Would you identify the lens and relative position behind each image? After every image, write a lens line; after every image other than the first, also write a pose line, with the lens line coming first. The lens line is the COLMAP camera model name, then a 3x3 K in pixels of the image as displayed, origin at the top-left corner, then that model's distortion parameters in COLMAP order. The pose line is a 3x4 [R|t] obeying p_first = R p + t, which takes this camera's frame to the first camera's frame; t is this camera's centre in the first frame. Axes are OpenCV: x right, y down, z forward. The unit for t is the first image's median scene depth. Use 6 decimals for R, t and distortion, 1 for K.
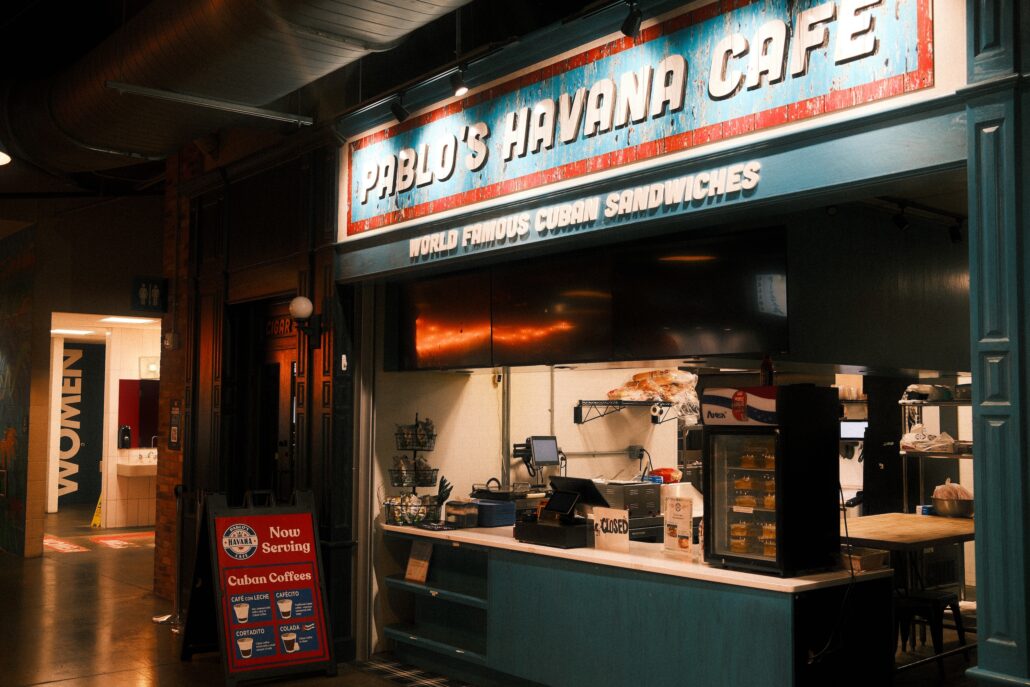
lens RADIAL K [[1081.4, 0, 515.3], [0, 1081.4, 343.3], [0, 0, 1]] dist [0.002397, 0.000000]
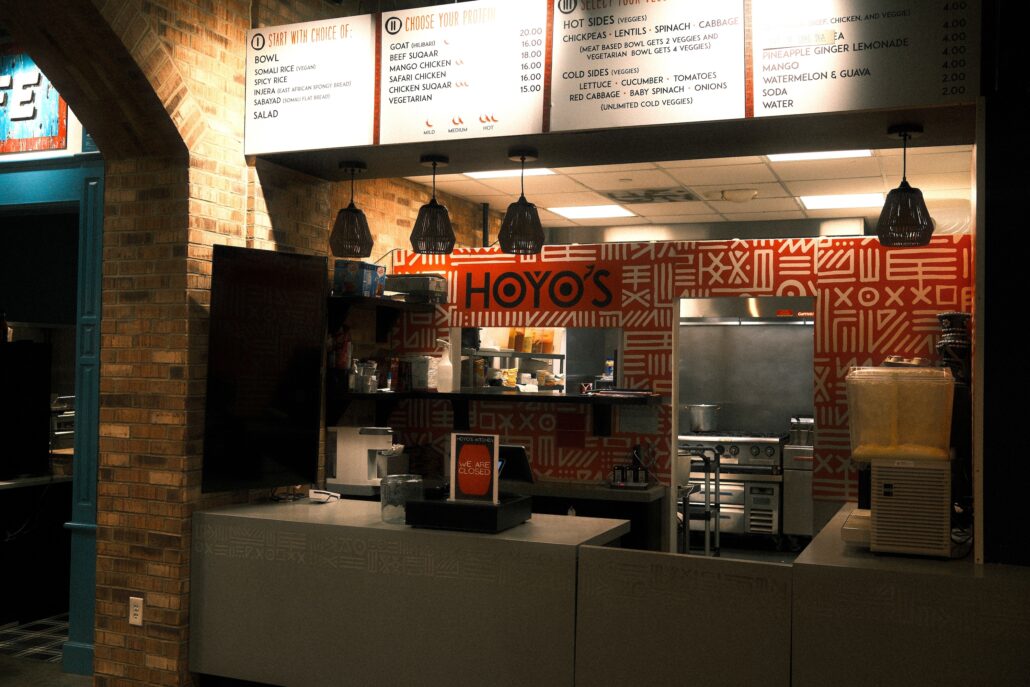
lens RADIAL K [[1081.4, 0, 515.0], [0, 1081.4, 344.7], [0, 0, 1]] dist [0.002397, 0.000000]
pose [[0.867444, 0.005023, 0.497509, 0.169072], [-0.031992, 0.998443, 0.045700, -0.048738], [-0.496504, -0.055559, 0.866254, -0.615488]]
